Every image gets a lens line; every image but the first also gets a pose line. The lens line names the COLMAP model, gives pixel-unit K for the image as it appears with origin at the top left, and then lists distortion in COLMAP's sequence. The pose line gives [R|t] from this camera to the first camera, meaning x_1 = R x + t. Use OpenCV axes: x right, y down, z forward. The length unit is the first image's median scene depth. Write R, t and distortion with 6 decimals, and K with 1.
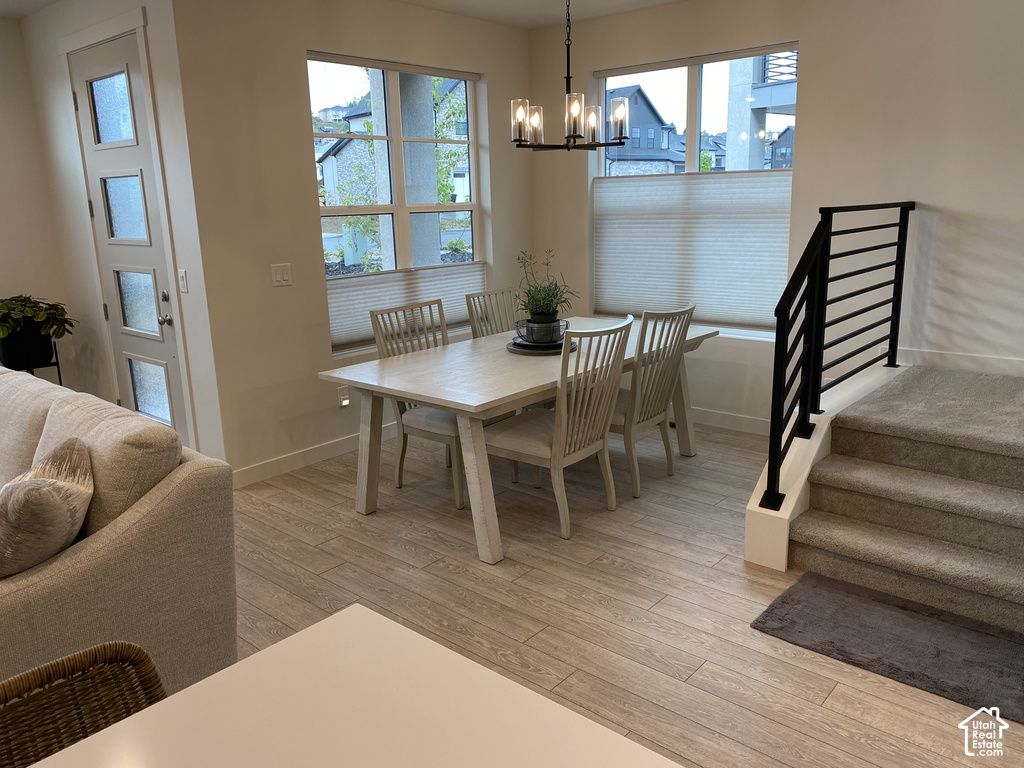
lens RADIAL K [[769.2, 0, 502.9], [0, 769.2, 375.3], [0, 0, 1]] dist [0.025414, -0.019435]
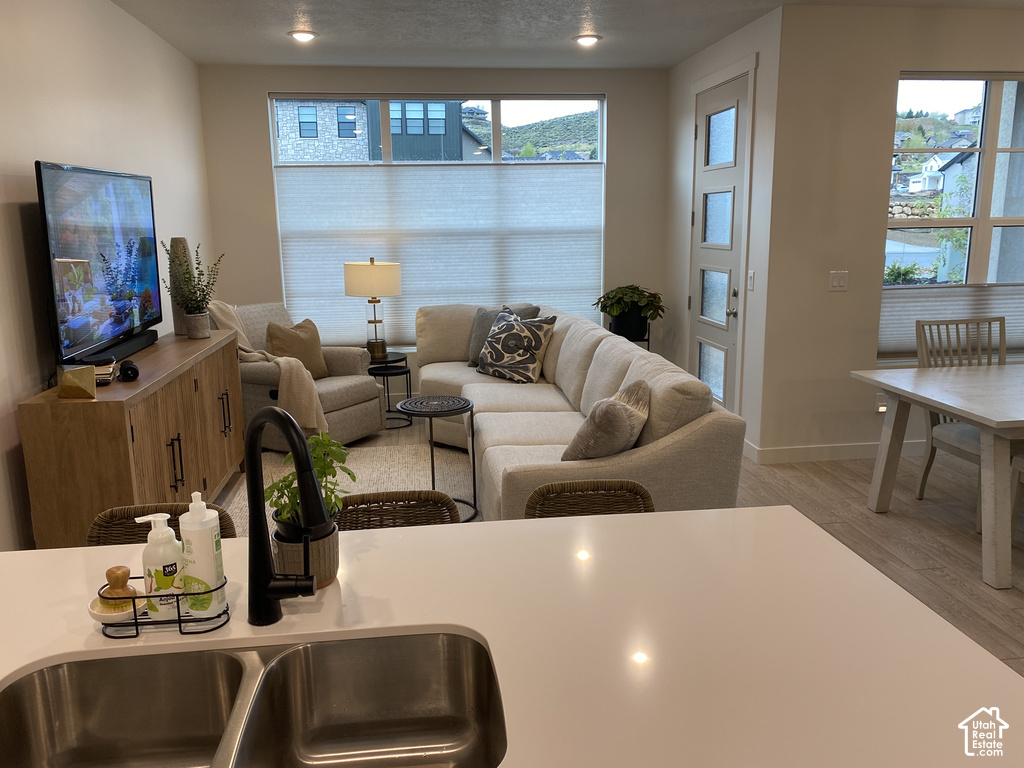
lens RADIAL K [[768.4, 0, 512.0], [0, 768.4, 384.0], [0, 0, 1]] dist [0.064643, -0.106314]
pose [[0.750582, 0.153811, -0.642626, 0.088895], [-0.155853, 0.986301, 0.054034, 0.024893], [0.642134, 0.059598, 0.764272, -0.118383]]
